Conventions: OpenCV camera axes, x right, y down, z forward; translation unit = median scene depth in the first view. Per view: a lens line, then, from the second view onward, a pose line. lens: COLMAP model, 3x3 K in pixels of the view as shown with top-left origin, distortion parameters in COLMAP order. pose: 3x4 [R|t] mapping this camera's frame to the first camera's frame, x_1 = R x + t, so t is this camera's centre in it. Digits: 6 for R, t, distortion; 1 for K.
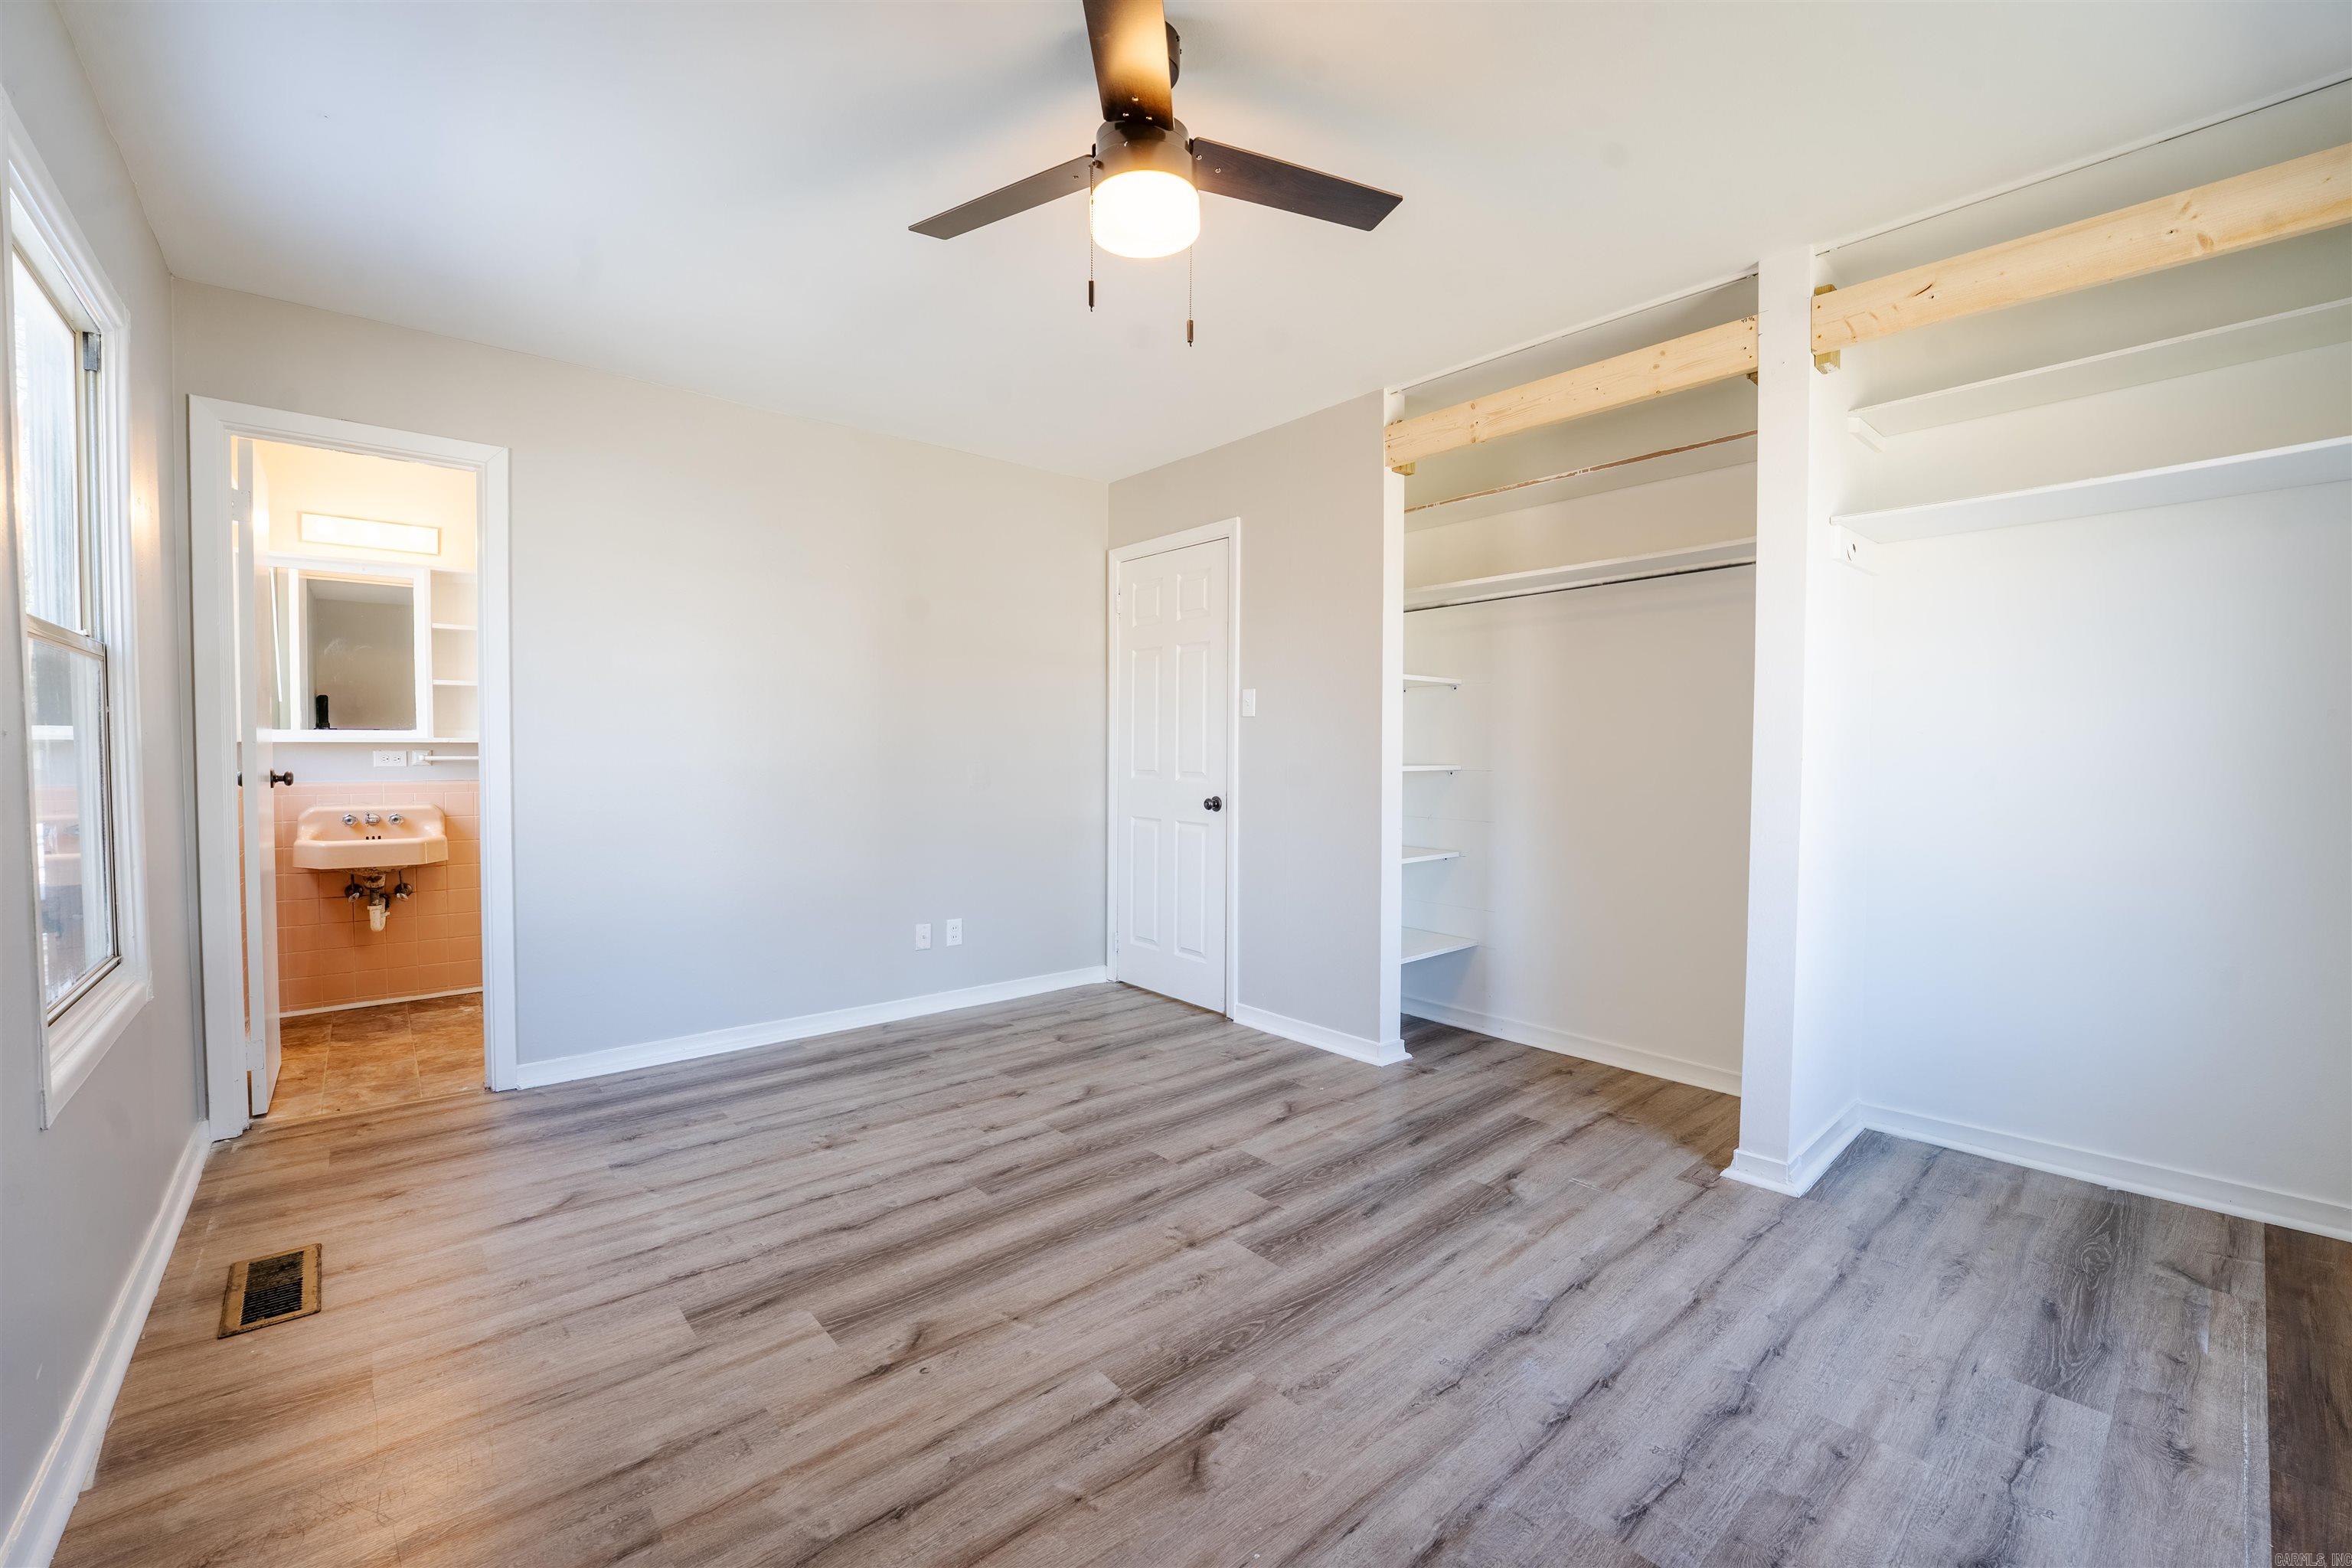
lens RADIAL K [[962.2, 0, 1178.2], [0, 962.2, 778.4], [0, 0, 1]] dist [-0.029792, 0.004033]
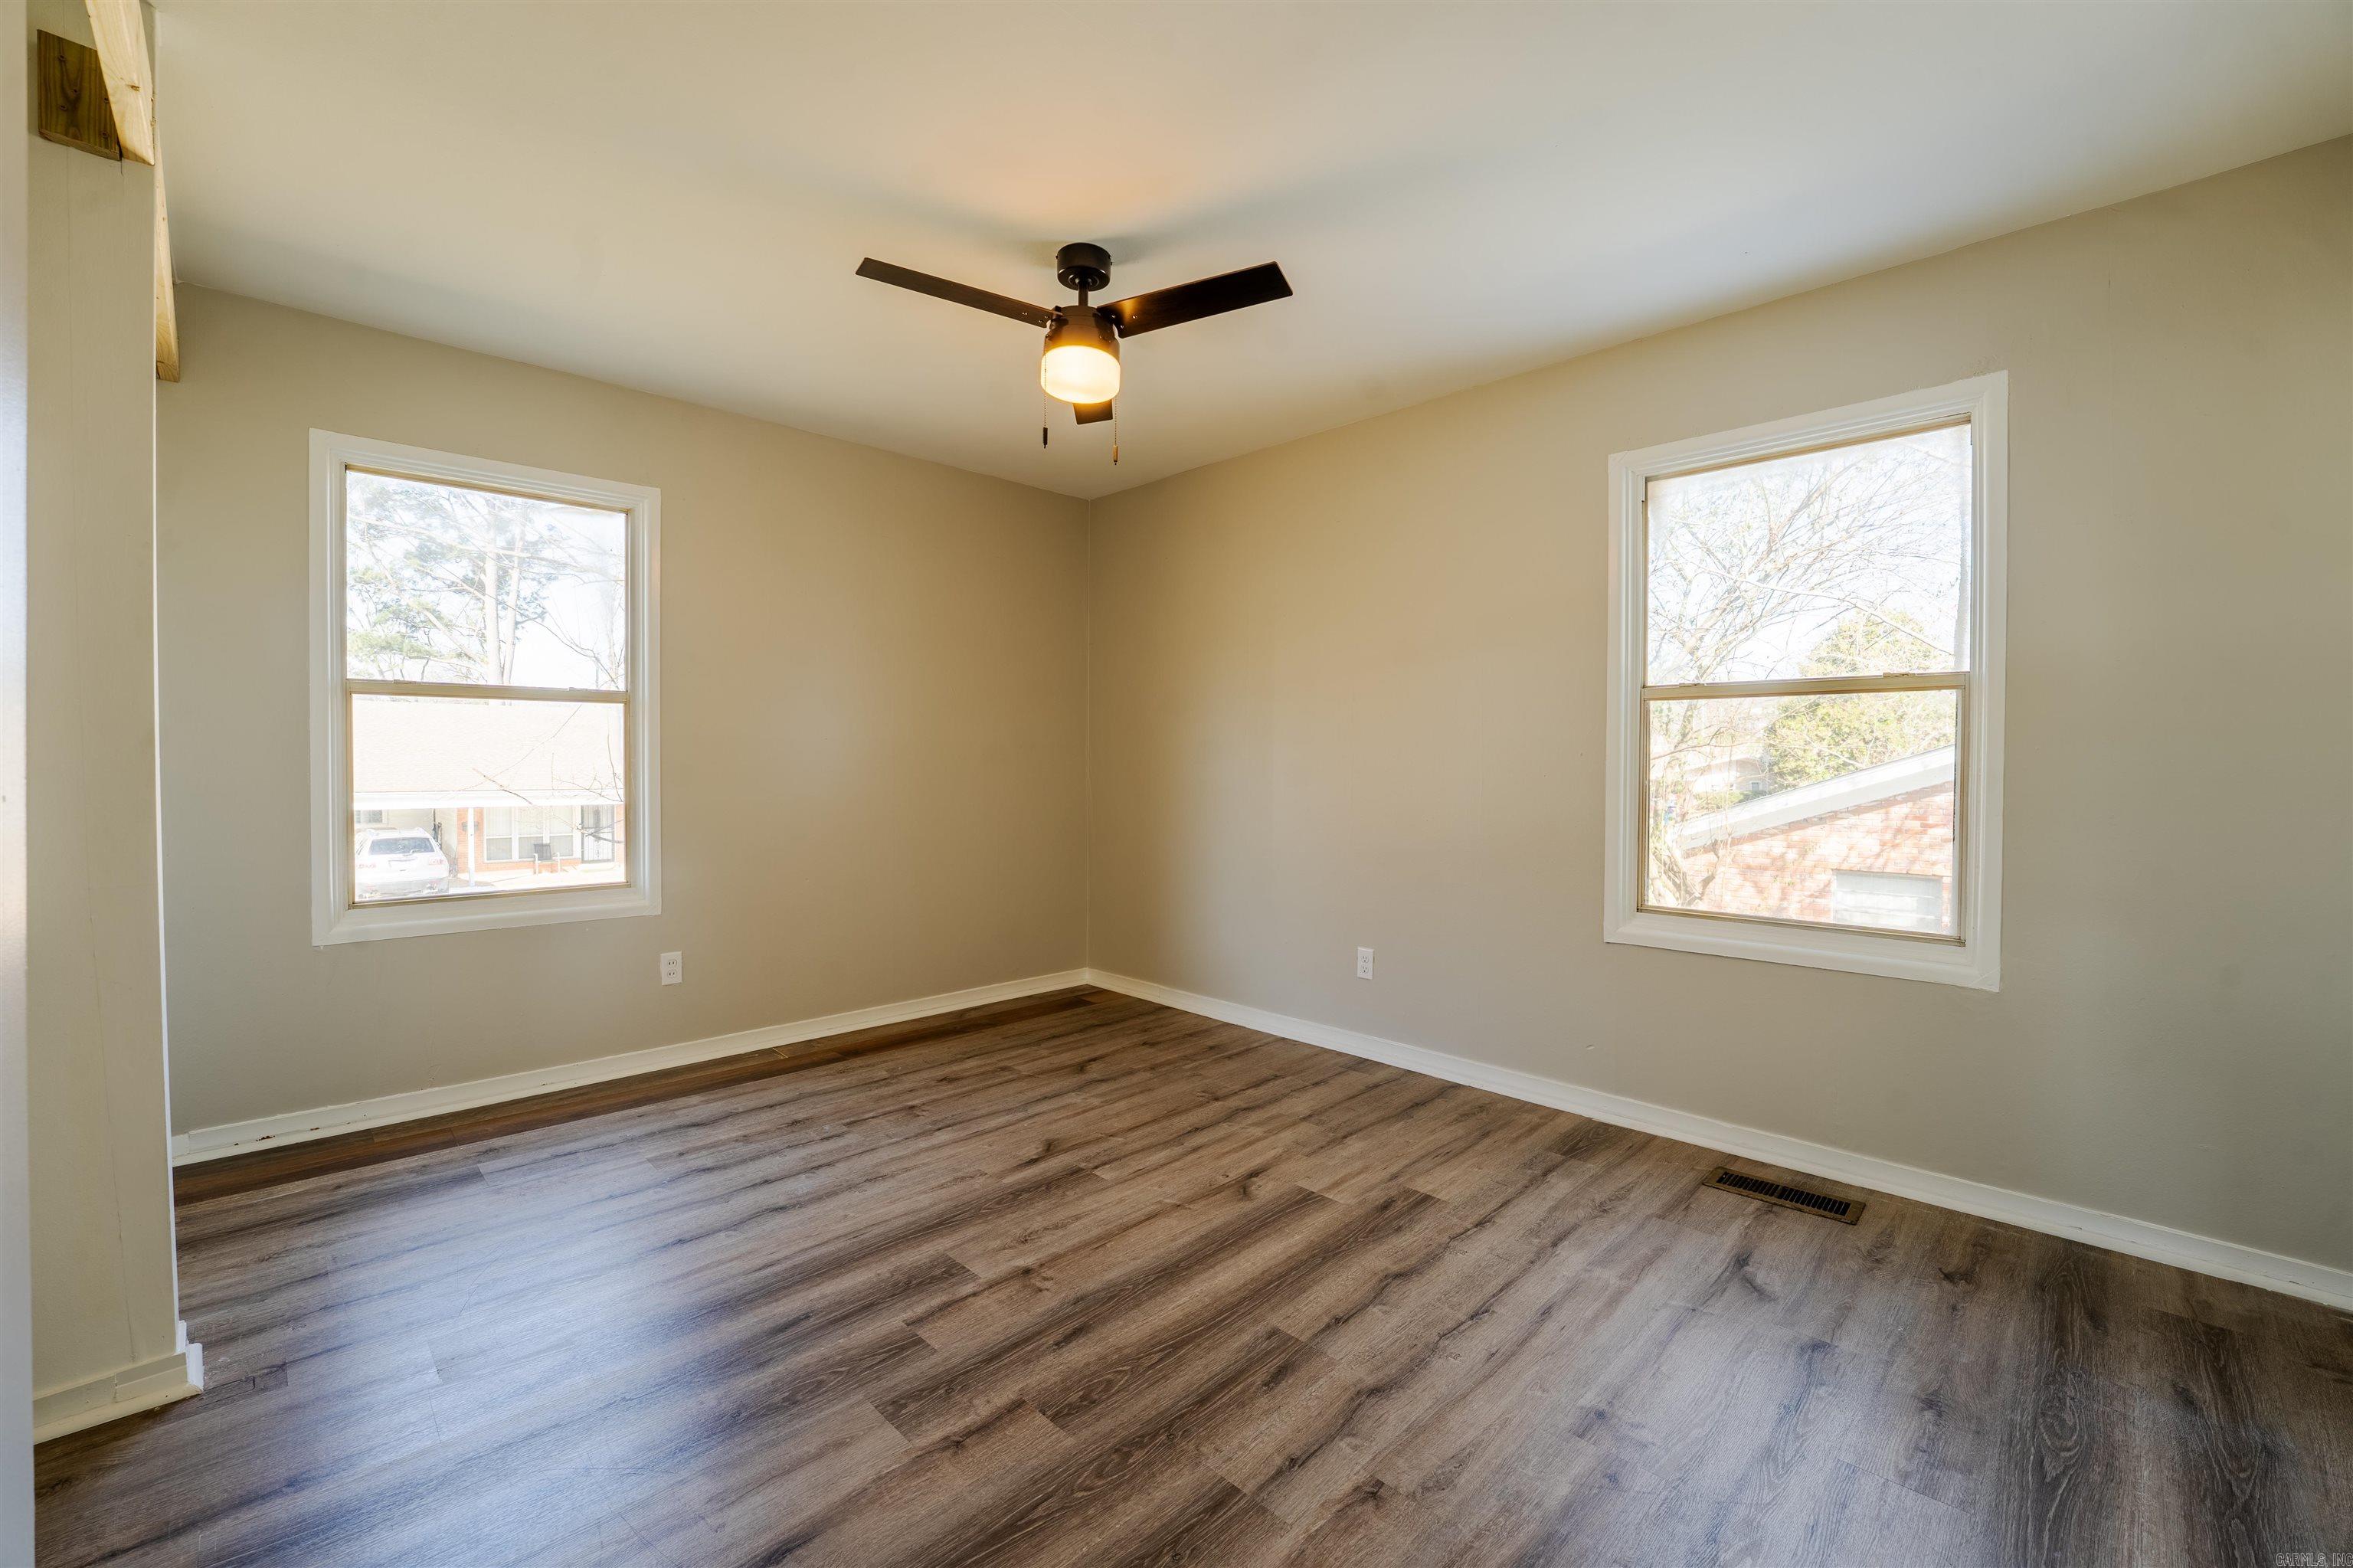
lens RADIAL K [[962.7, 0, 1178.7], [0, 962.7, 778.4], [0, 0, 1]] dist [-0.029792, 0.004033]
pose [[-0.997748, -0.007422, -0.066666, -0.070751], [-0.010602, 0.998816, 0.047476, -0.054146], [0.066234, 0.048075, -0.996645, 1.945319]]
